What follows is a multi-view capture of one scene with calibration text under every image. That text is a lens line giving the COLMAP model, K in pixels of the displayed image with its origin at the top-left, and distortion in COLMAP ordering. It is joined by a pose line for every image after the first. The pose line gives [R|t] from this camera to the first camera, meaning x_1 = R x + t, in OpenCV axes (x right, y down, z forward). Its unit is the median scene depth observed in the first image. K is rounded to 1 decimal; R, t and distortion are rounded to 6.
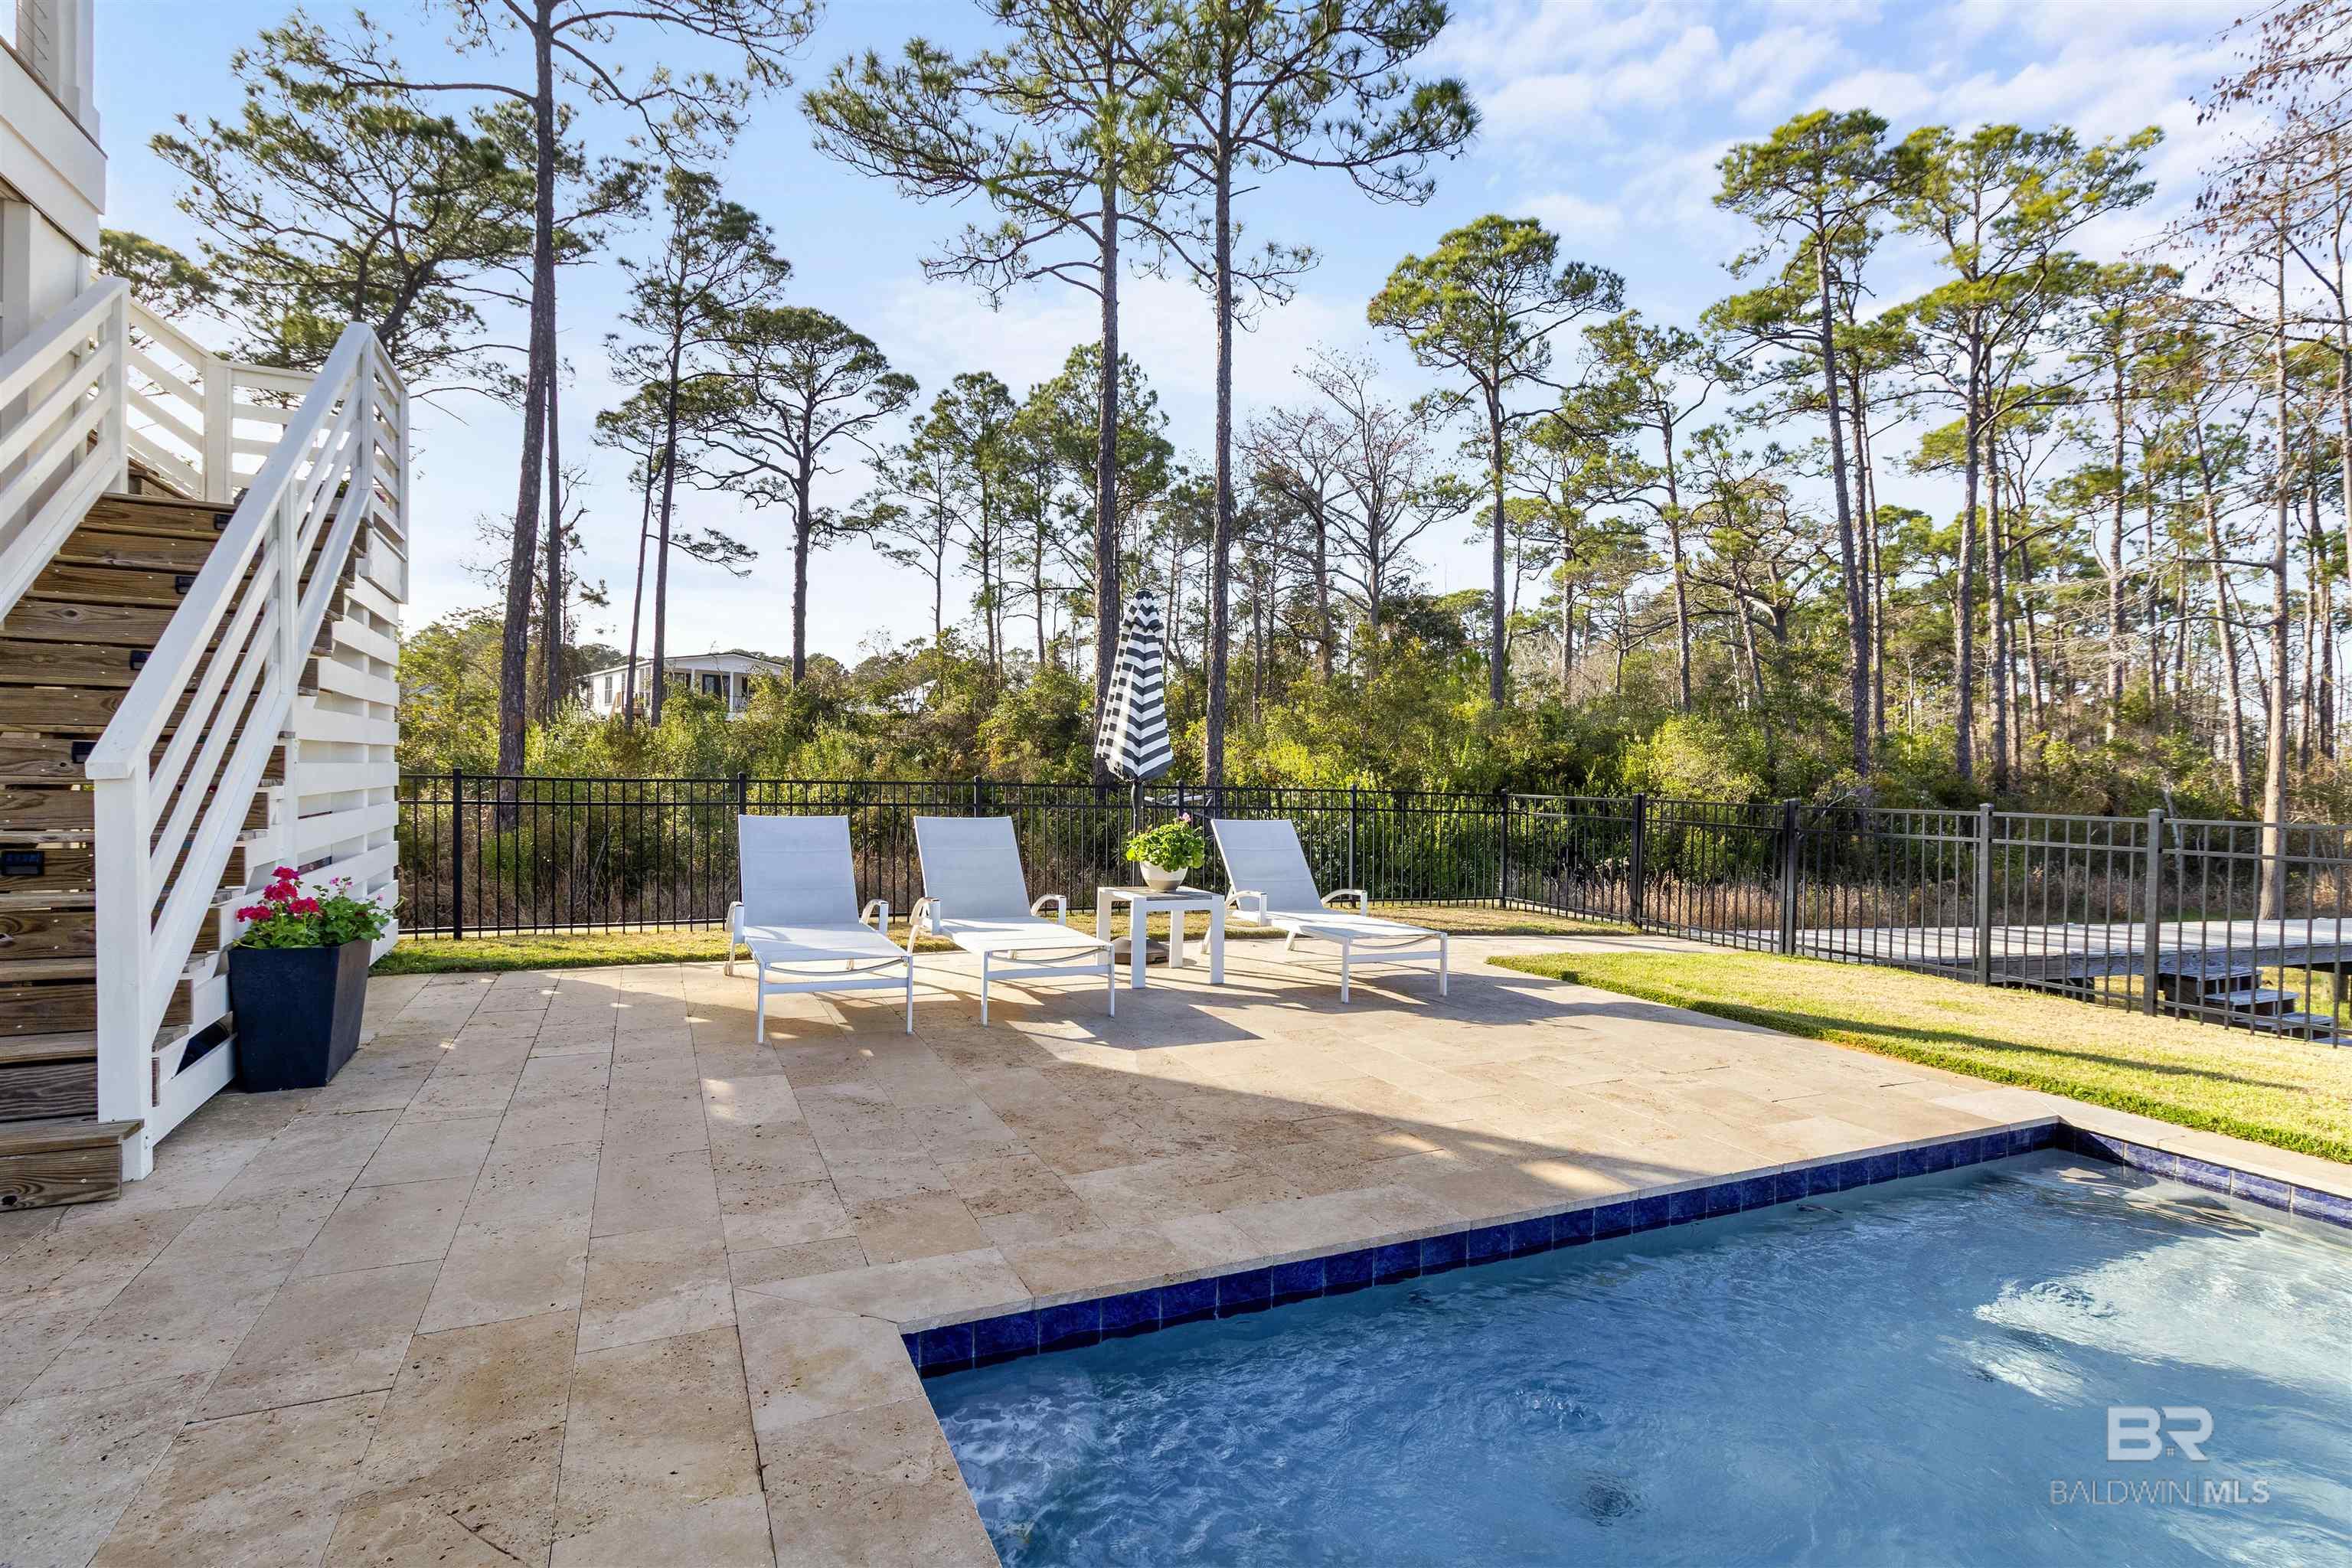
lens RADIAL K [[1166.7, 0, 1184.4], [0, 1166.7, 772.9], [0, 0, 1]] dist [-0.000214, -0.000180]
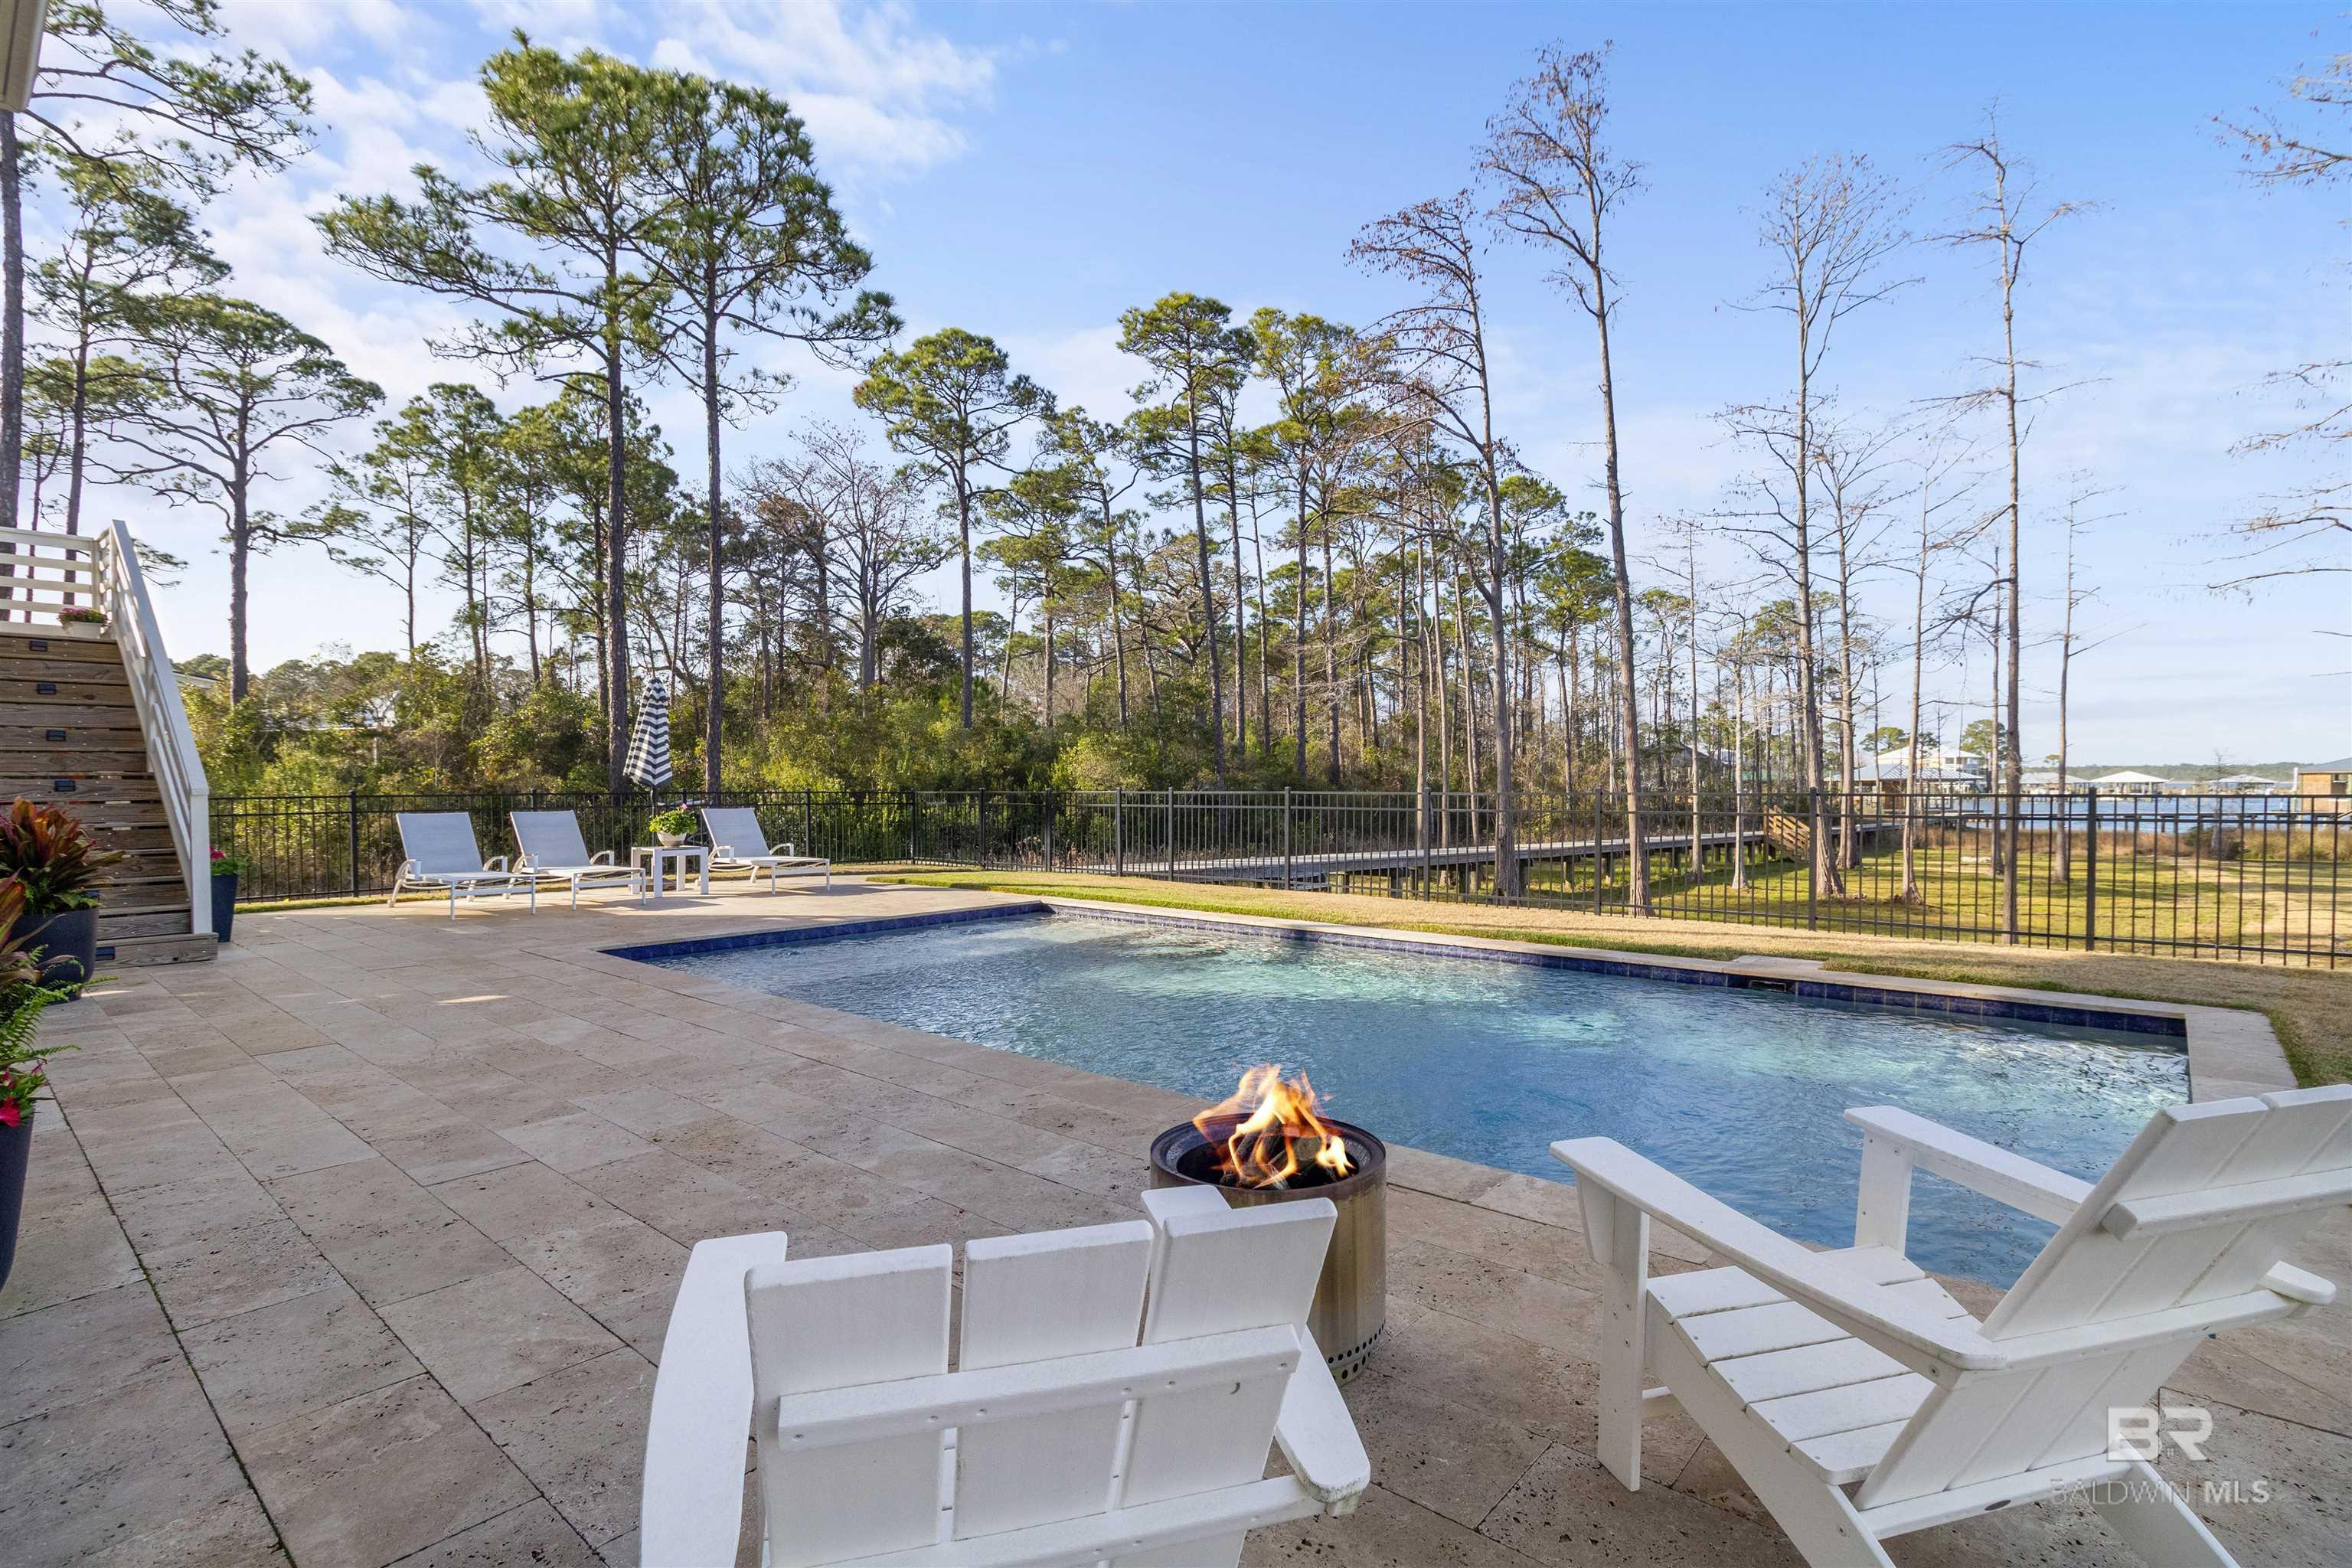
lens RADIAL K [[1117.2, 0, 1198.4], [0, 1117.2, 769.6], [0, 0, 1]] dist [0.001932, 0.001589]
pose [[0.912590, -0.021547, 0.408307, 0.003491], [0.025285, 0.999673, -0.003759, 0.001294], [-0.408093, 0.013755, 0.912837, -0.146465]]
